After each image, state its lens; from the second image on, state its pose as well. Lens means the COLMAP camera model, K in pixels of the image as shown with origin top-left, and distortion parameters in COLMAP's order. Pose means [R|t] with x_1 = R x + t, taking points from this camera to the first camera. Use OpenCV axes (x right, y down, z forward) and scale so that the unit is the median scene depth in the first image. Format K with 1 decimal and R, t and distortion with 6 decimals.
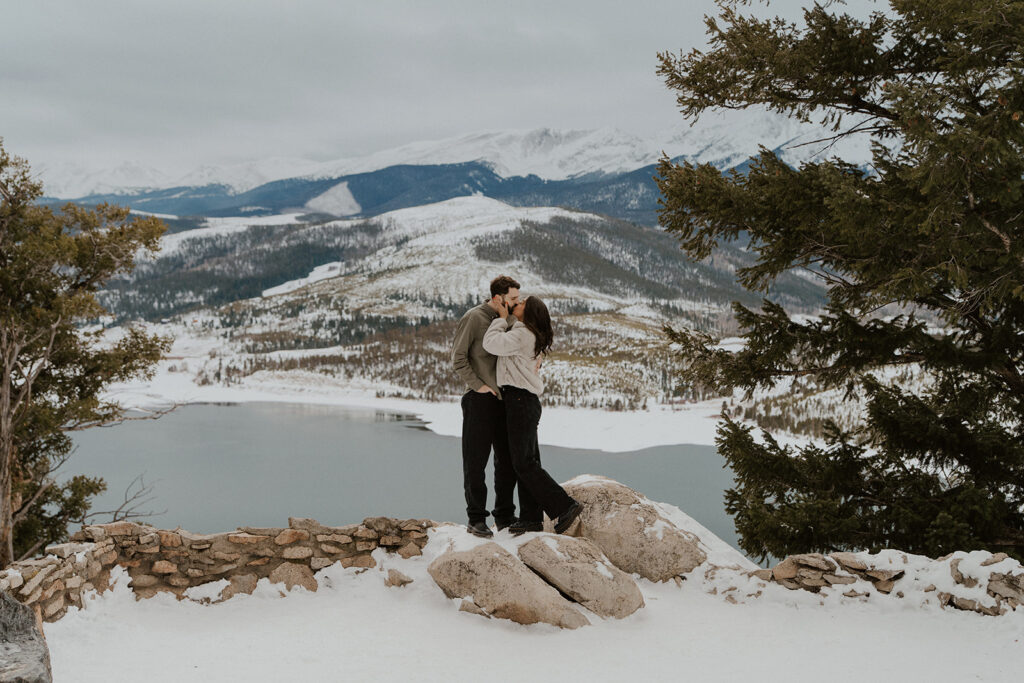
lens RADIAL K [[1457.4, 0, 489.7], [0, 1457.4, 338.6], [0, 0, 1]] dist [0.007363, -0.003116]
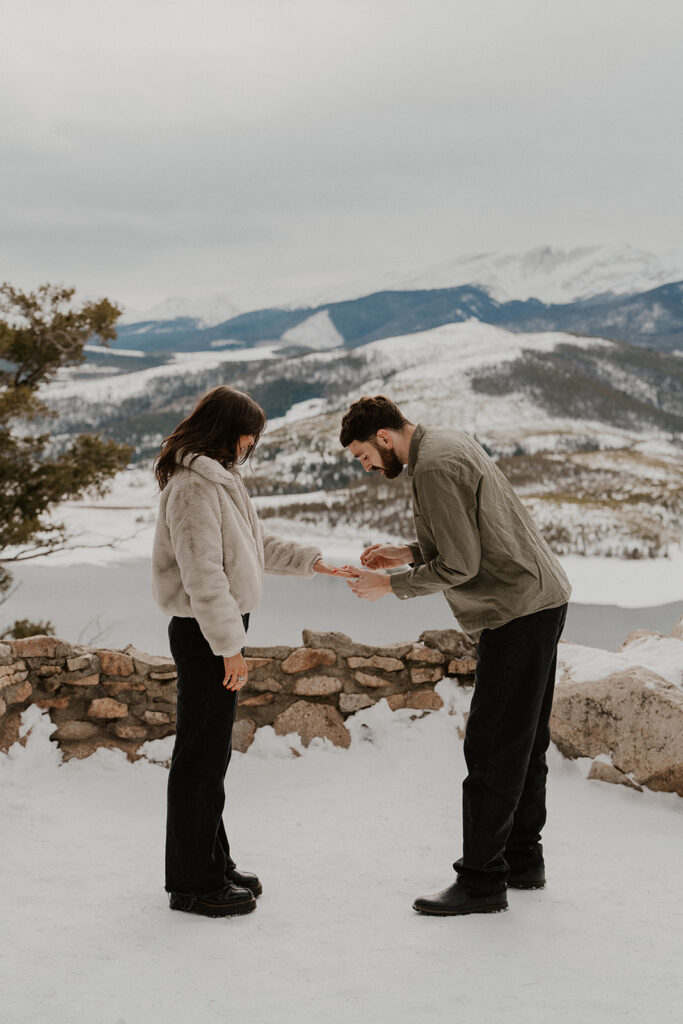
lens RADIAL K [[1518.3, 0, 342.9], [0, 1518.3, 467.3], [0, 0, 1]] dist [0.013902, -0.024885]
pose [[0.996436, -0.016972, -0.082630, -0.012090], [0.015035, 0.999599, -0.024010, 0.012691], [0.083004, 0.022682, 0.996291, 0.064395]]
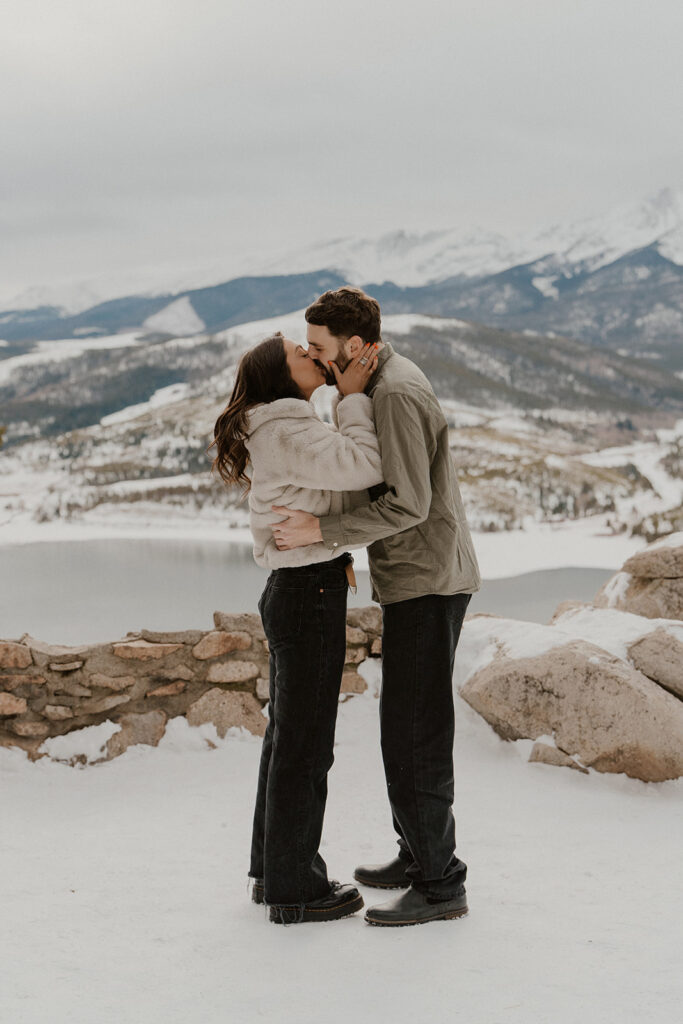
lens RADIAL K [[1457.4, 0, 292.4], [0, 1457.4, 512.8], [0, 0, 1]] dist [0.007363, -0.003116]
pose [[0.998958, -0.039894, -0.022159, -0.017075], [0.040331, 0.998993, 0.019638, 0.013533], [0.021353, -0.020512, 0.999562, 0.078084]]
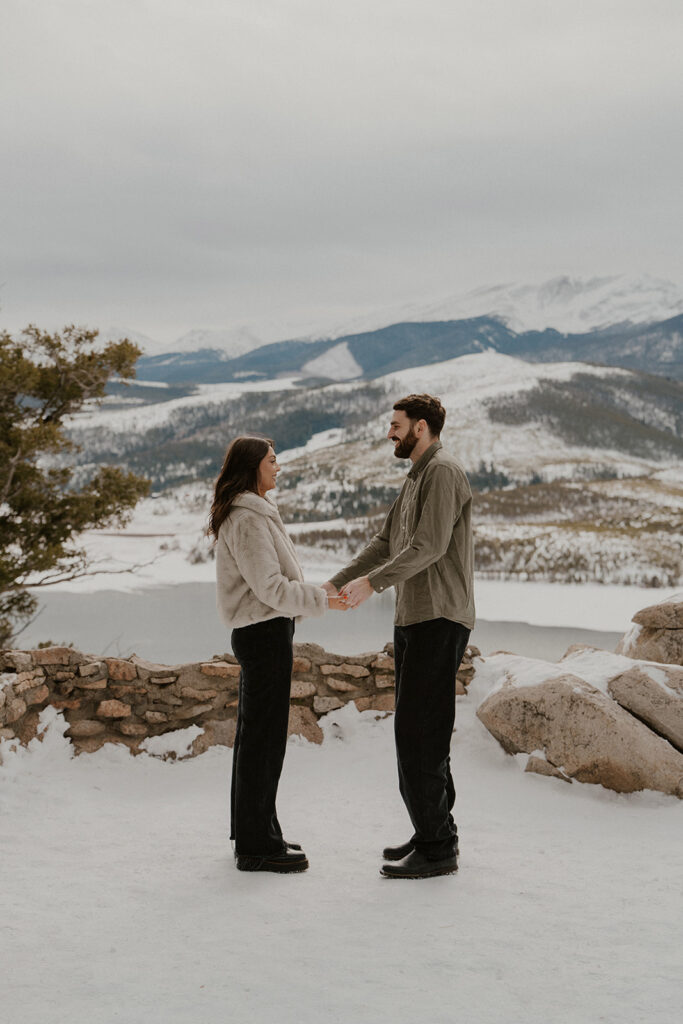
lens RADIAL K [[1514.3, 0, 313.8], [0, 1514.3, 463.9], [0, 0, 1]] dist [0.297273, -0.800152]
pose [[0.992695, -0.020121, -0.118964, -0.005499], [0.014894, 0.998891, -0.044666, 0.012602], [0.119731, 0.042568, 0.991893, 0.044672]]
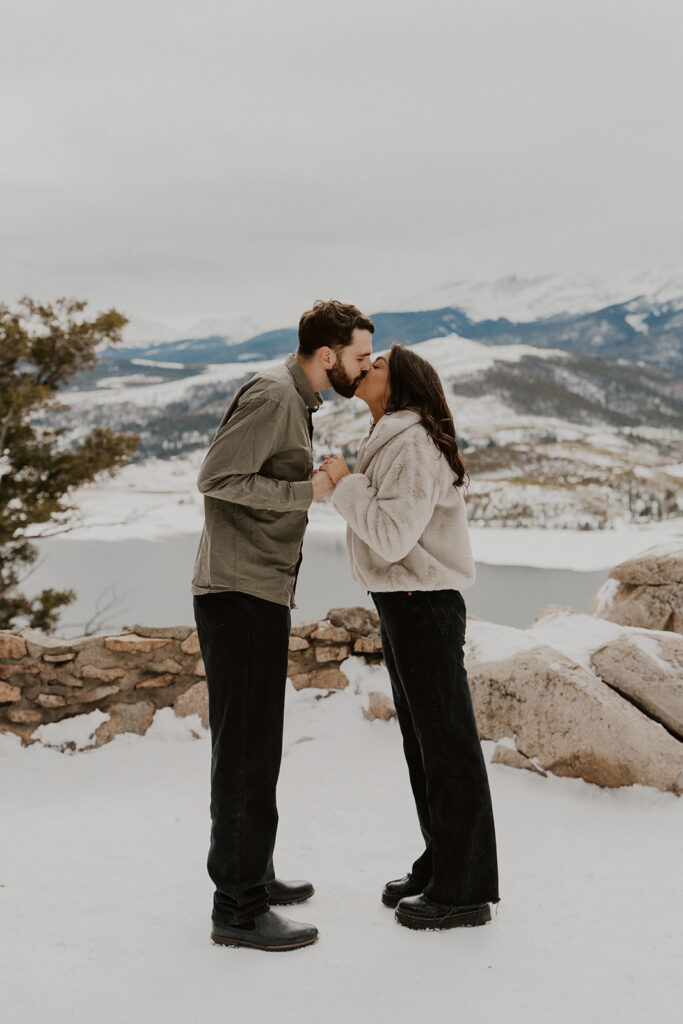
lens RADIAL K [[1208.2, 0, 353.0], [0, 1208.2, 494.7], [0, 0, 1]] dist [0.006953, -0.001722]
pose [[0.995855, -0.022596, -0.088106, -0.005494], [0.023130, 0.999720, 0.005045, 0.013552], [0.087967, -0.007062, 0.996098, 0.091998]]
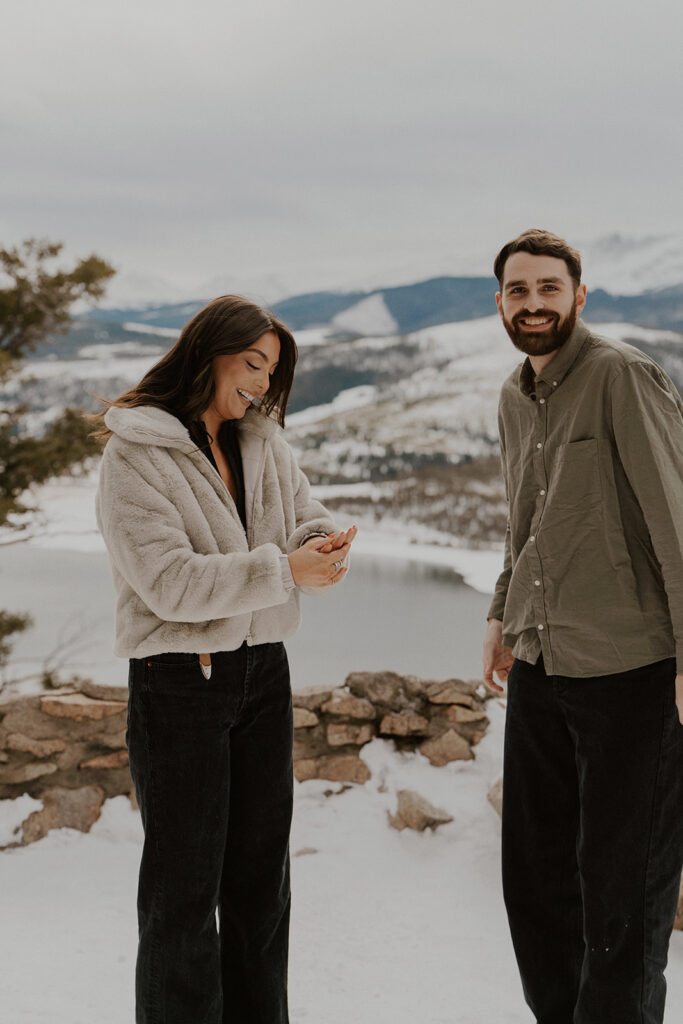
lens RADIAL K [[1527.4, 0, 315.4], [0, 1527.4, 512.4], [0, 0, 1]] dist [0.012212, 0.015636]
pose [[0.989700, 0.022959, -0.141302, -0.005663], [-0.021708, 0.999710, 0.010392, 0.012938], [0.141499, -0.007217, 0.989912, 0.099615]]
